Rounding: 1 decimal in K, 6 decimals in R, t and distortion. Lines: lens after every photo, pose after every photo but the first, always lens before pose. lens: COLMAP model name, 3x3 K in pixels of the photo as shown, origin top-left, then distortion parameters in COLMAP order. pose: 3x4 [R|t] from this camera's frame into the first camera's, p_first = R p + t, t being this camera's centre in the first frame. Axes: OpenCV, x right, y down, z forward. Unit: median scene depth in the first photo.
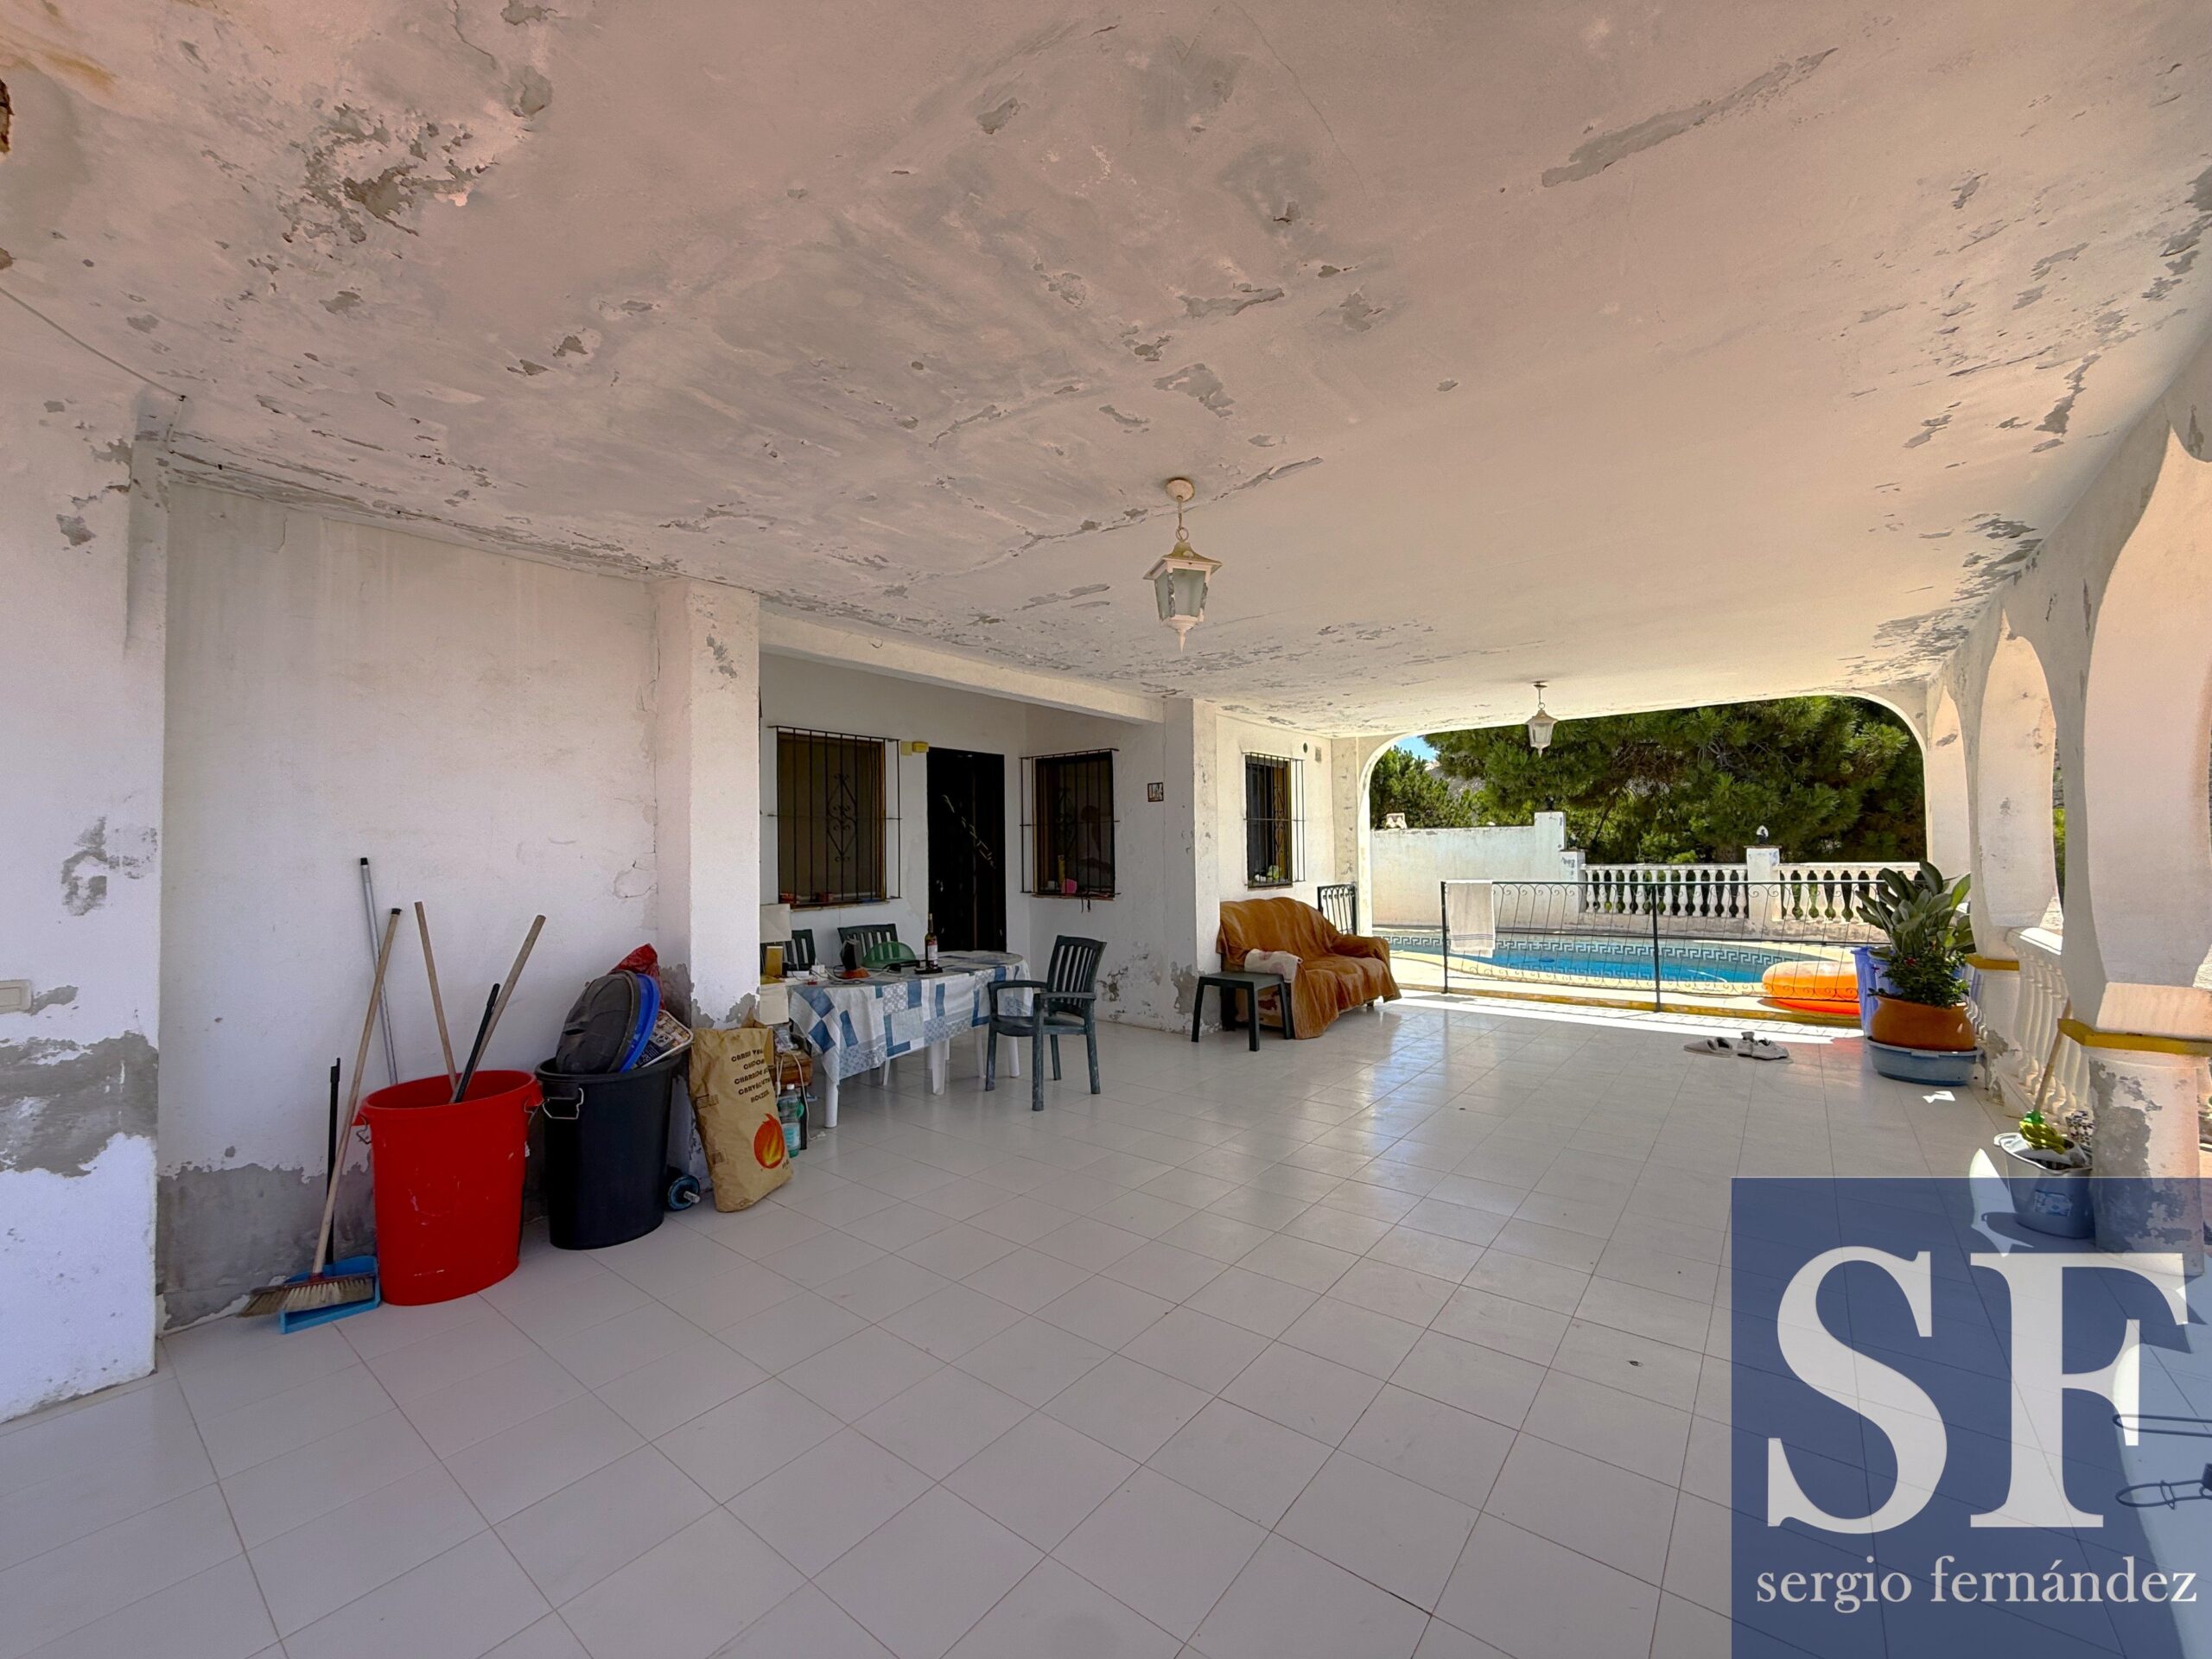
lens RADIAL K [[893.6, 0, 1099.0], [0, 893.6, 824.9], [0, 0, 1]] dist [0.000214, -0.000282]
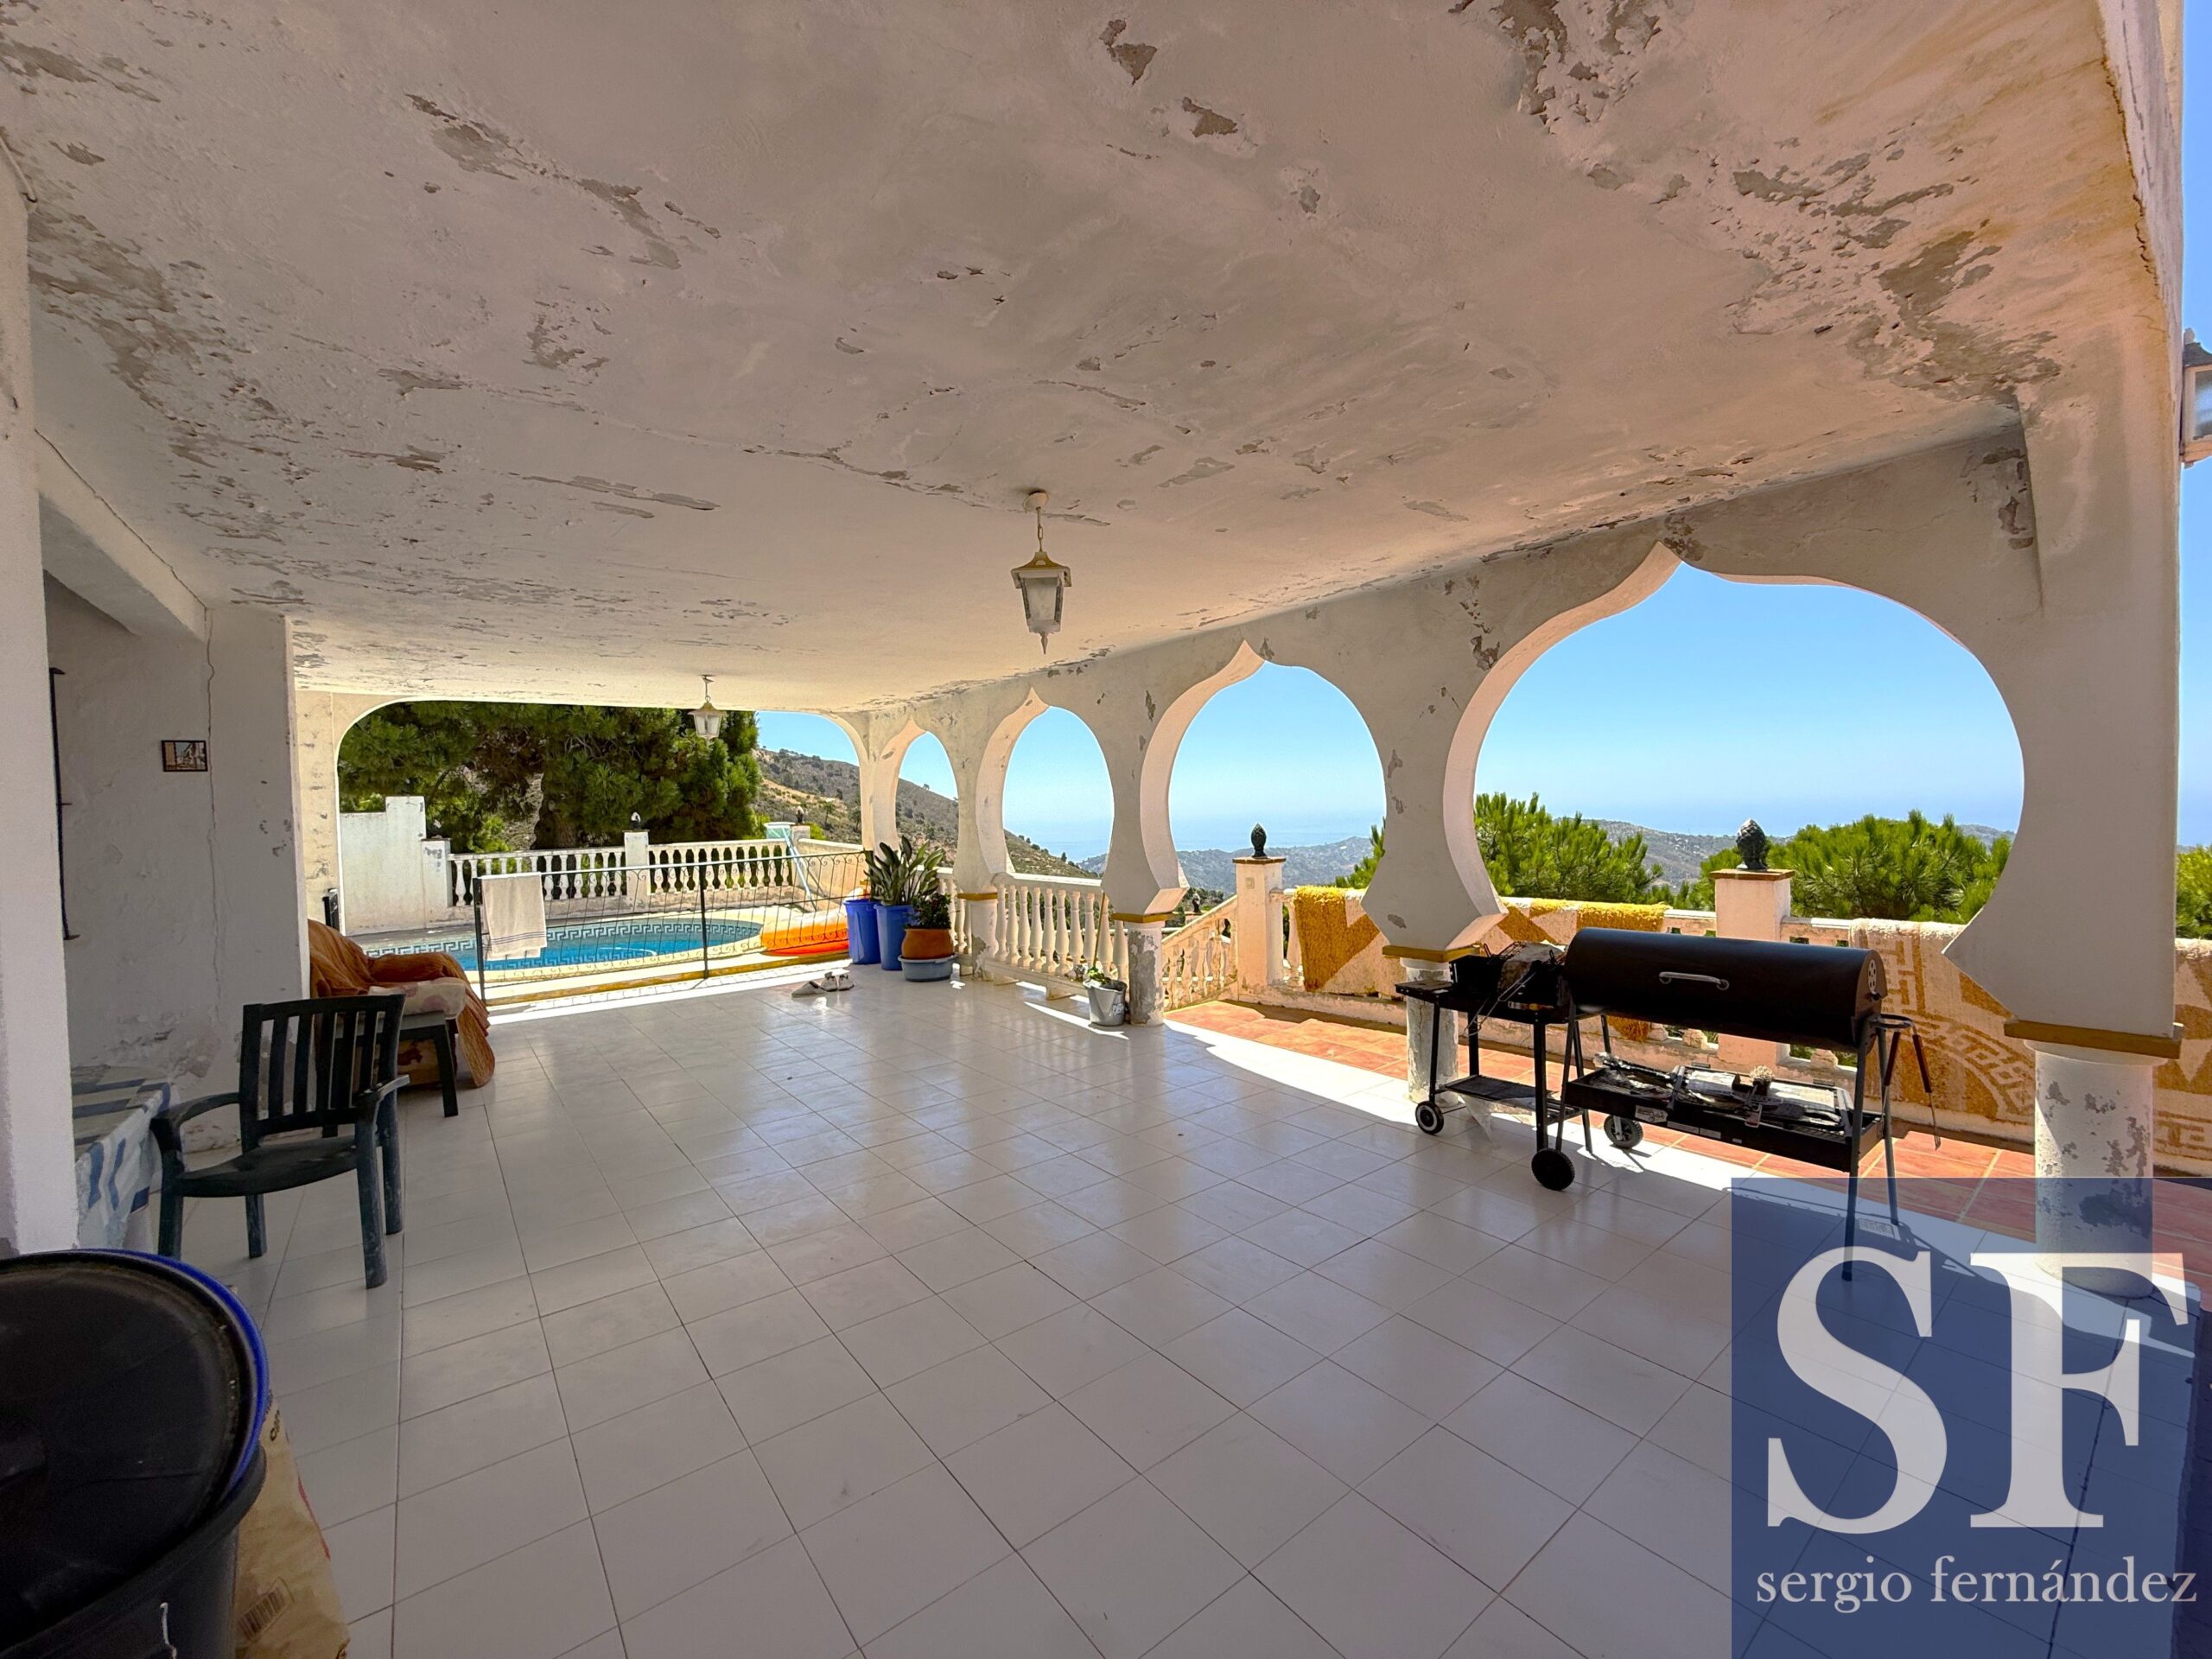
lens RADIAL K [[885.6, 0, 1115.6], [0, 885.6, 818.2], [0, 0, 1]] dist [0.001048, -0.000032]
pose [[0.233156, -0.005451, 0.972424, -0.335525], [-0.002414, 0.999978, 0.006184, -0.000148], [-0.972436, -0.003790, 0.233137, 0.238796]]
